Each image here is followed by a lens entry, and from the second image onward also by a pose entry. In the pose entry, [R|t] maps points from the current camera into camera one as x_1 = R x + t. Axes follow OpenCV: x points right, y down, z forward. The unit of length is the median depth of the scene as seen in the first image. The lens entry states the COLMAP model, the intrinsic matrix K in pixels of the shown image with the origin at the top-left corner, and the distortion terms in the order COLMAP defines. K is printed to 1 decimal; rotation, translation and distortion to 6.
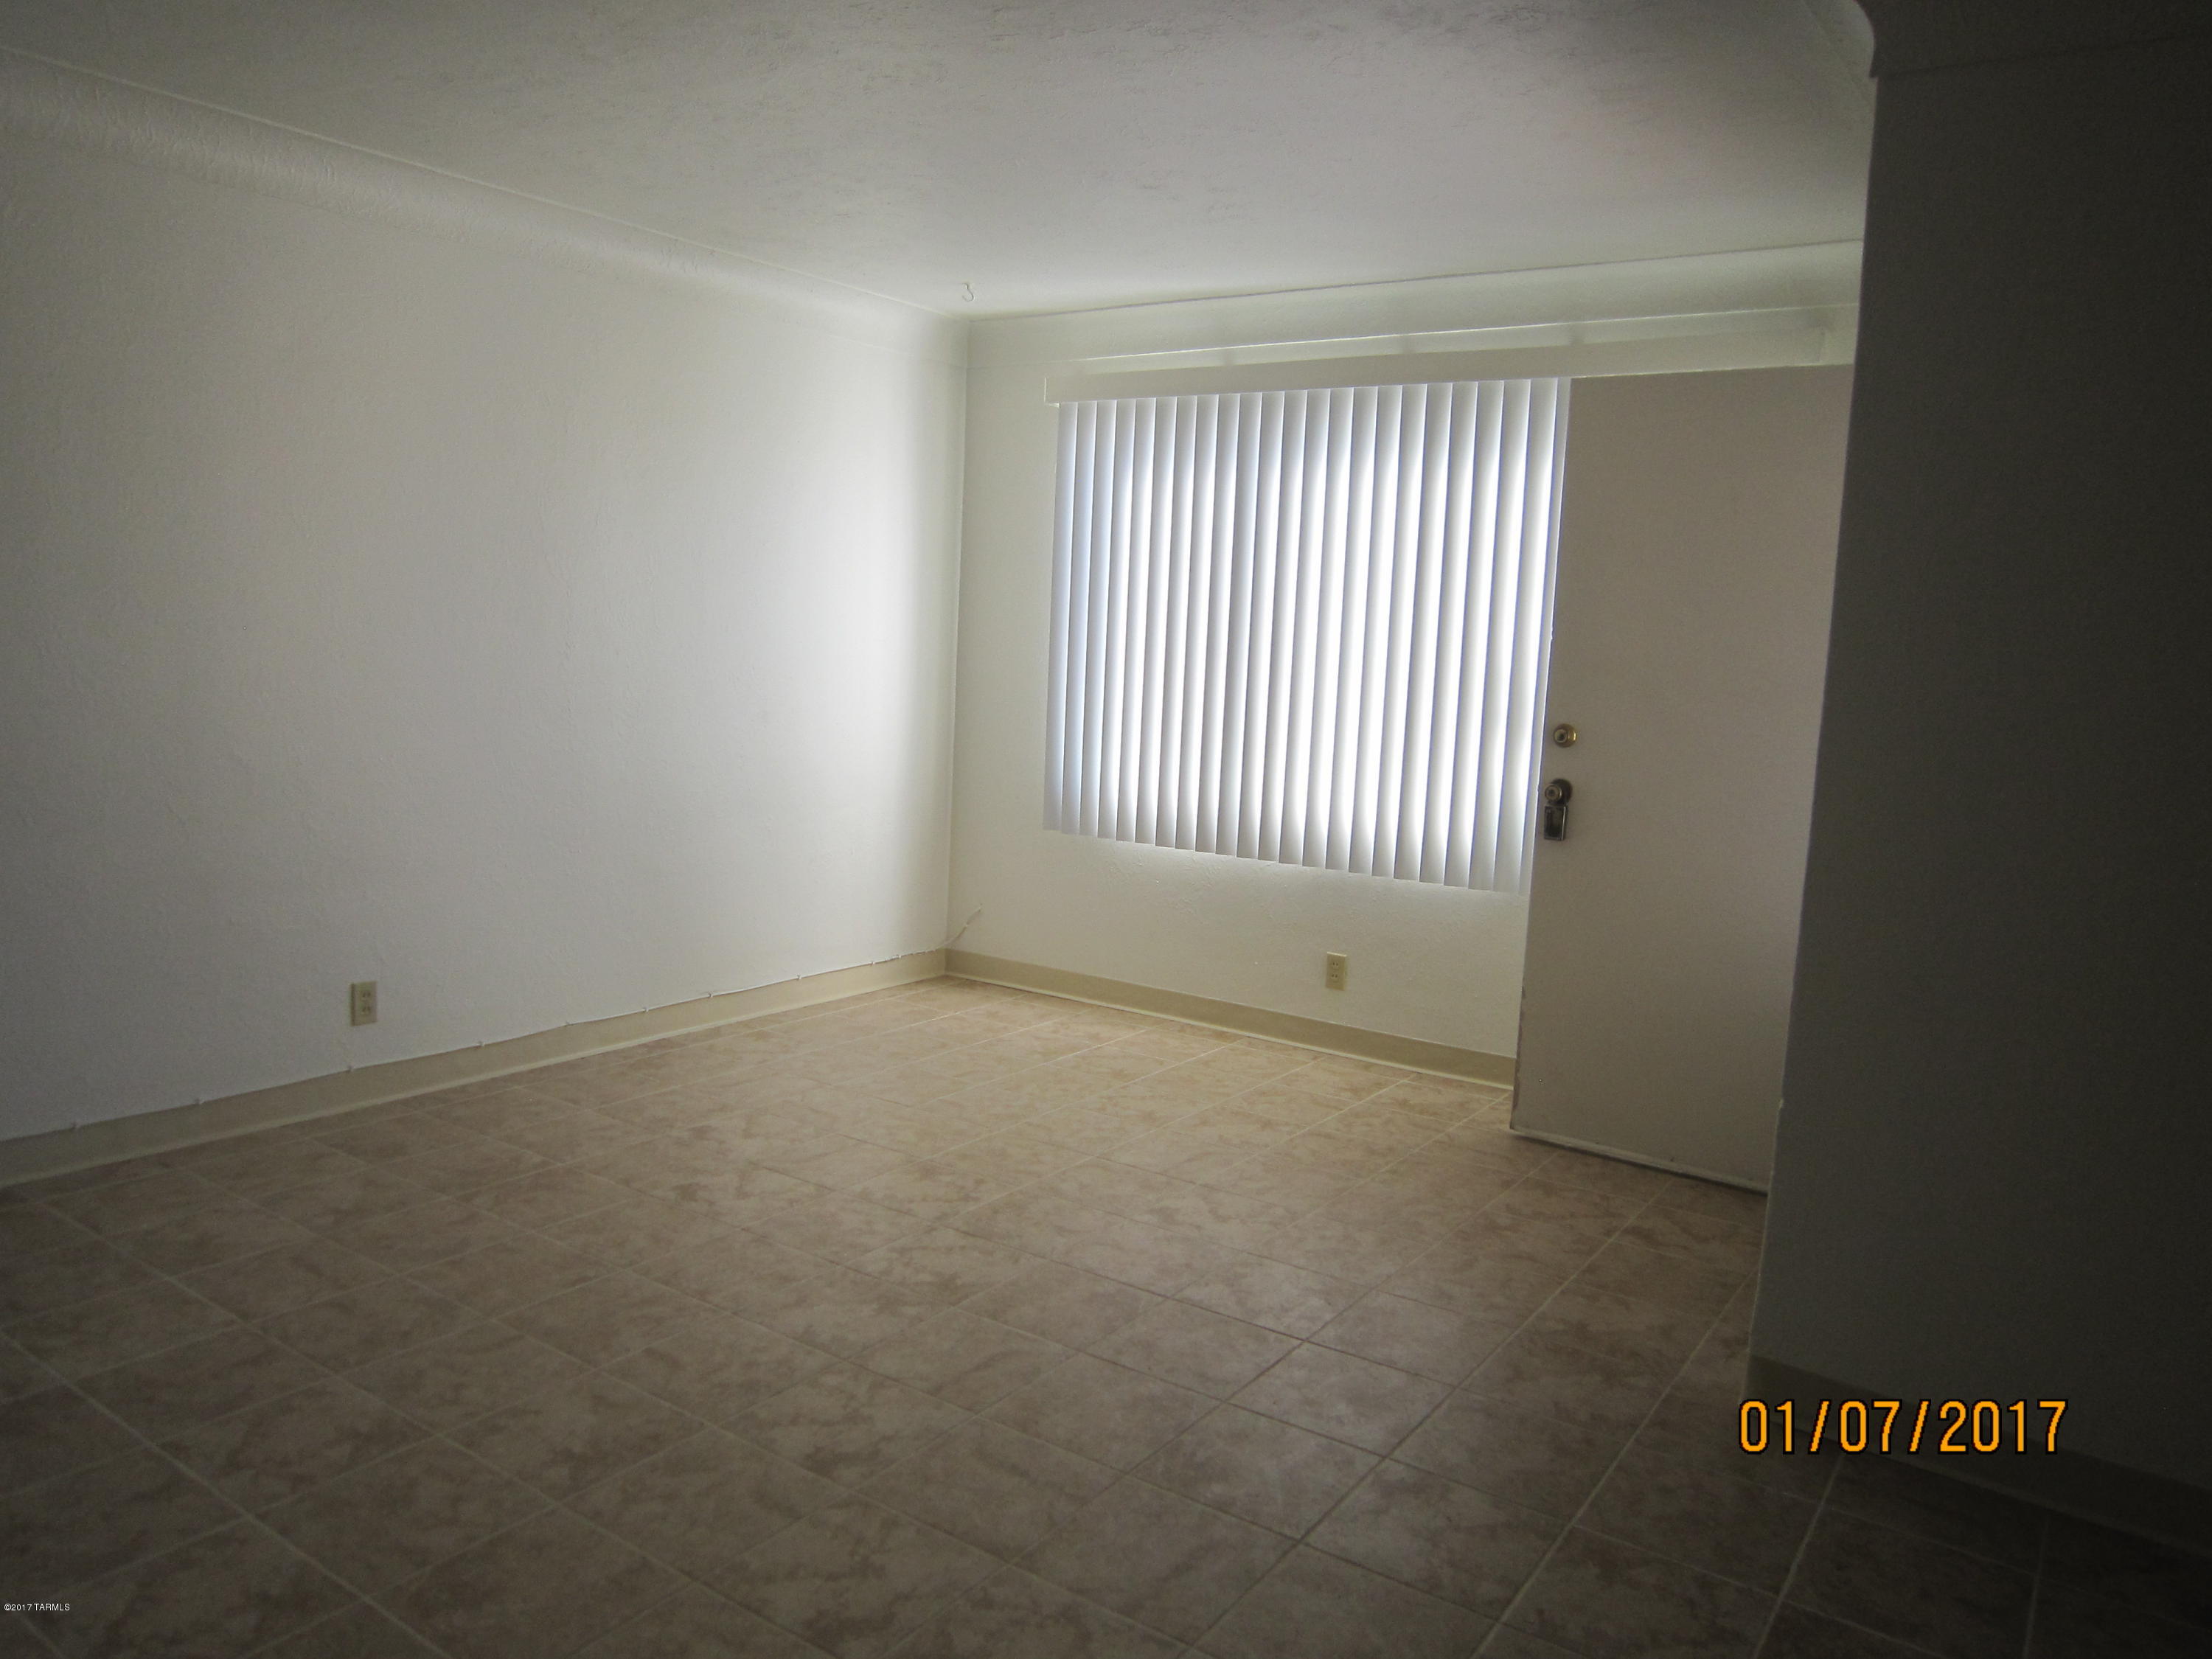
lens RADIAL K [[1575.5, 0, 1091.6], [0, 1575.5, 831.4], [0, 0, 1]] dist [-0.052715, 0.004389]
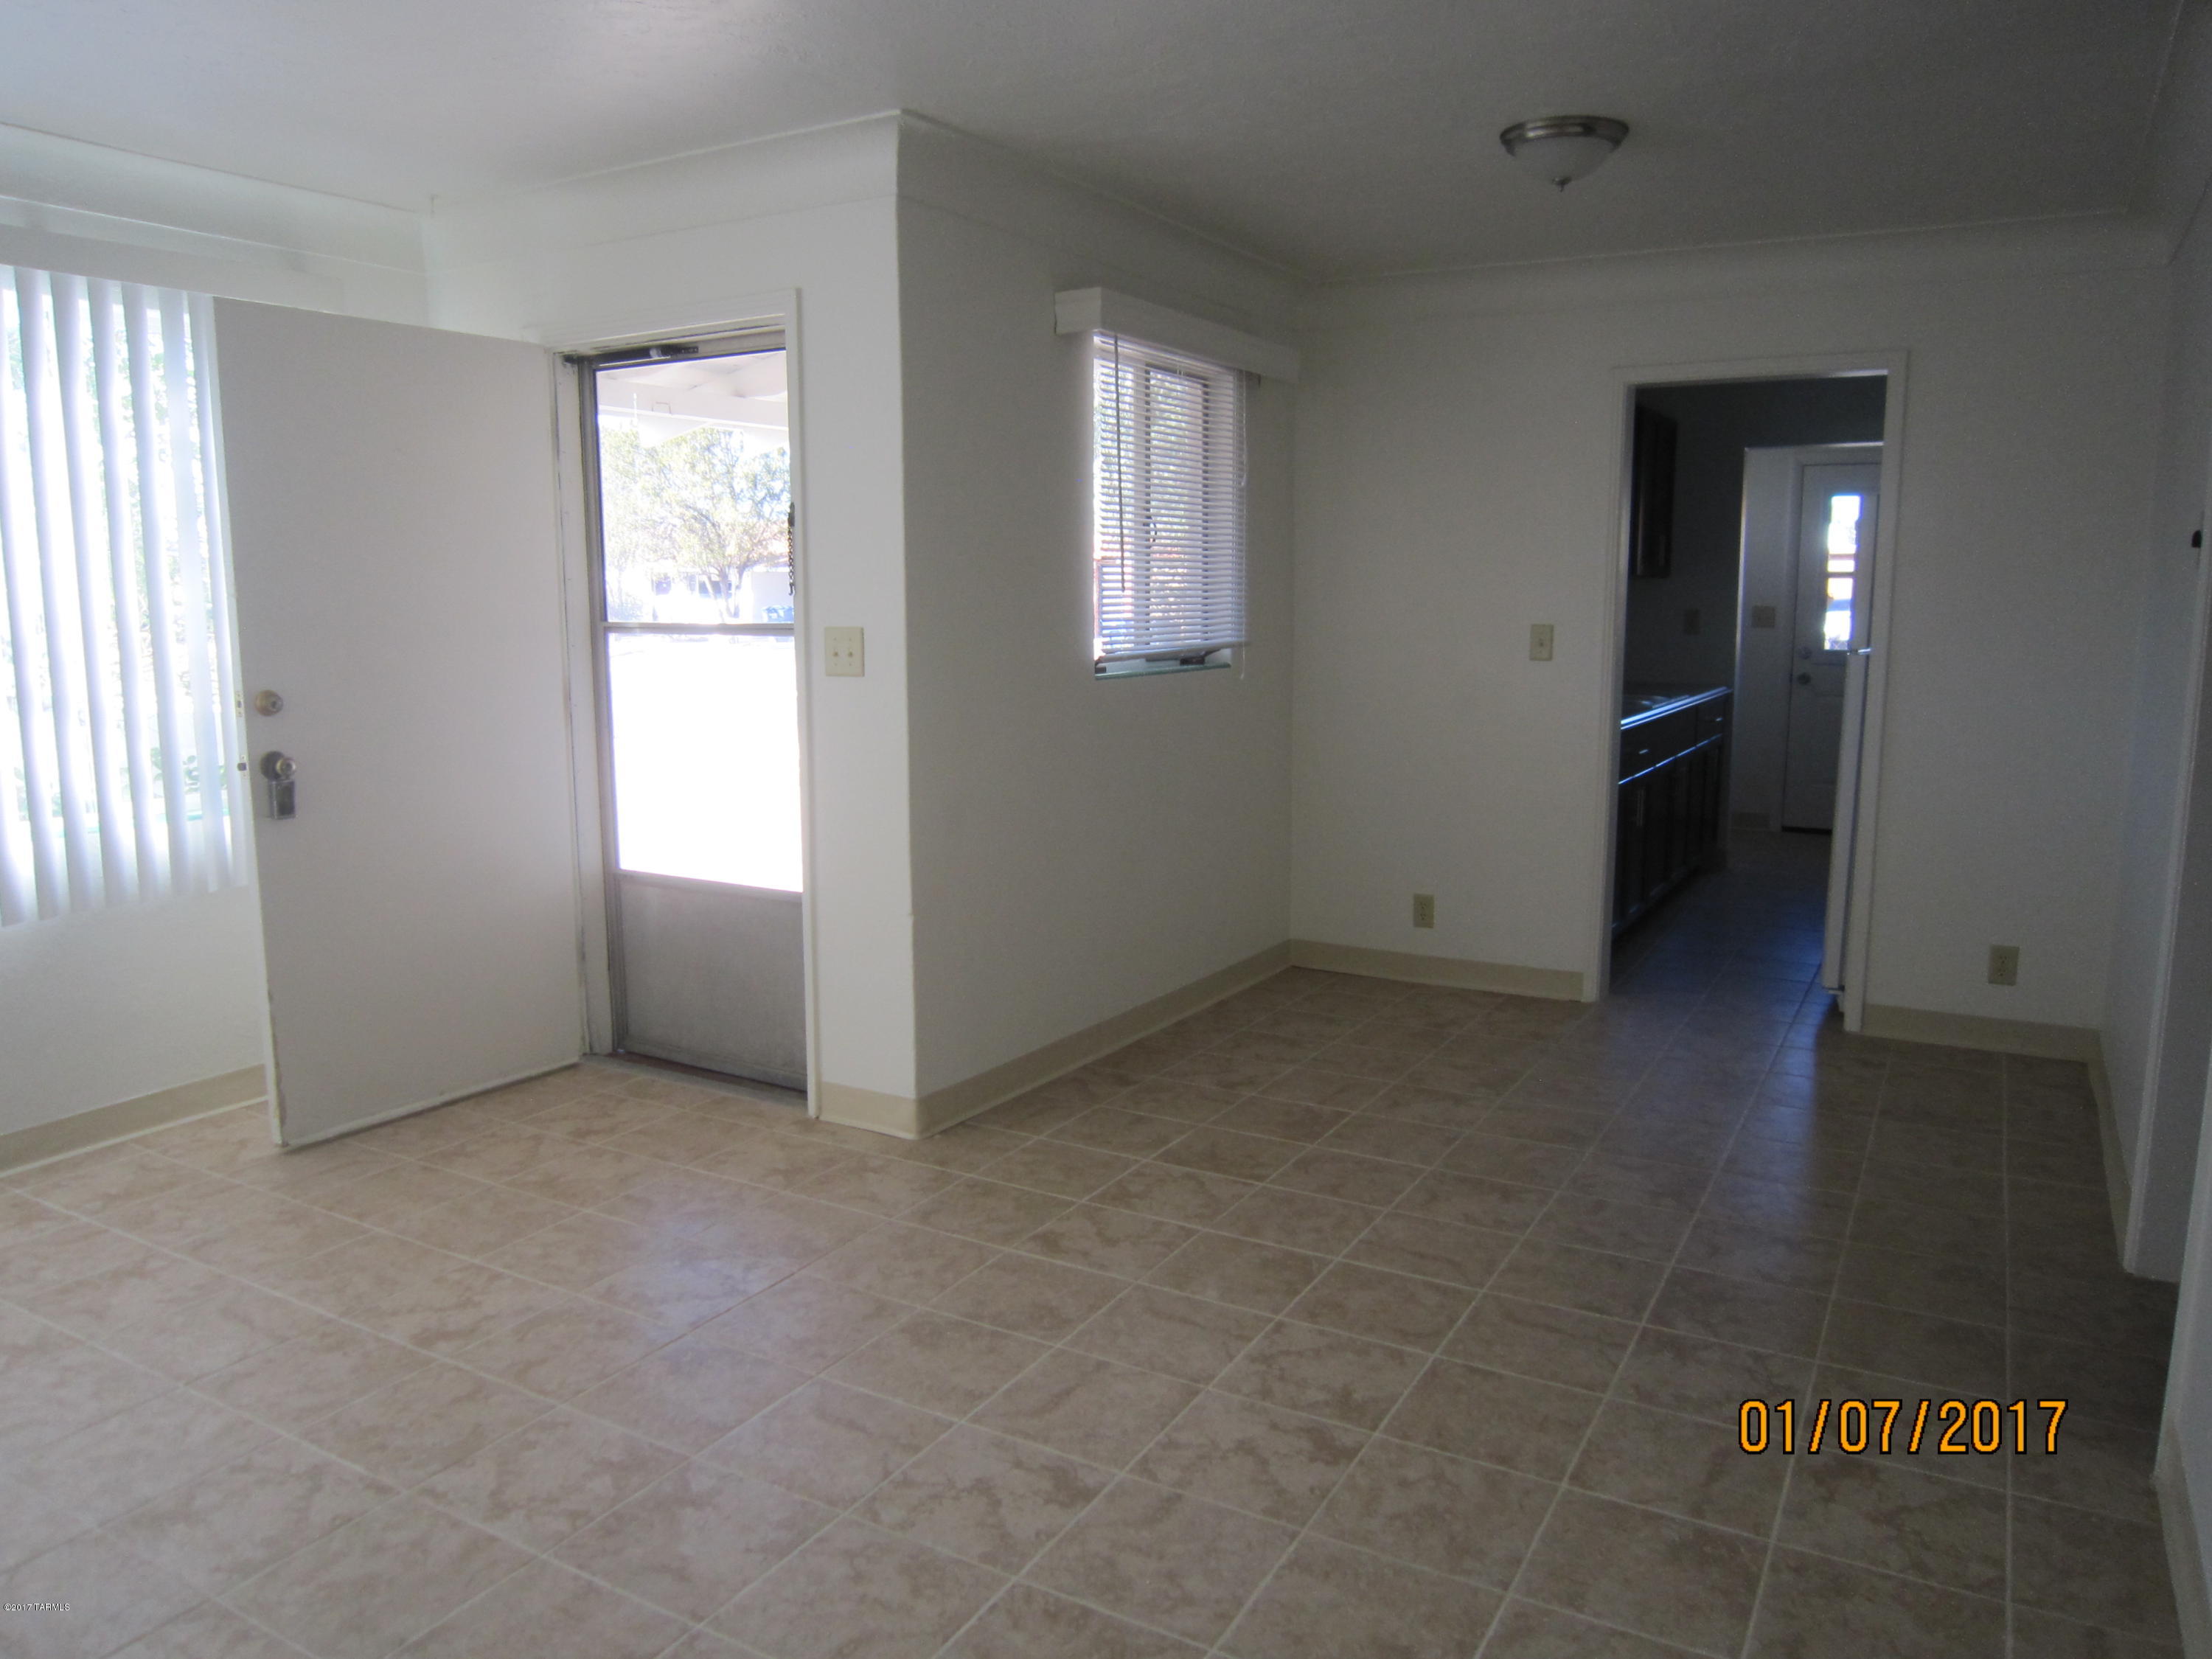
lens RADIAL K [[1575.5, 0, 1091.6], [0, 1575.5, 831.4], [0, 0, 1]] dist [-0.052715, 0.004389]
pose [[-0.092395, -0.194222, 0.976597, -0.694106], [0.118276, 0.971707, 0.204440, -0.128375], [-0.988673, 0.134397, -0.066809, 0.668105]]
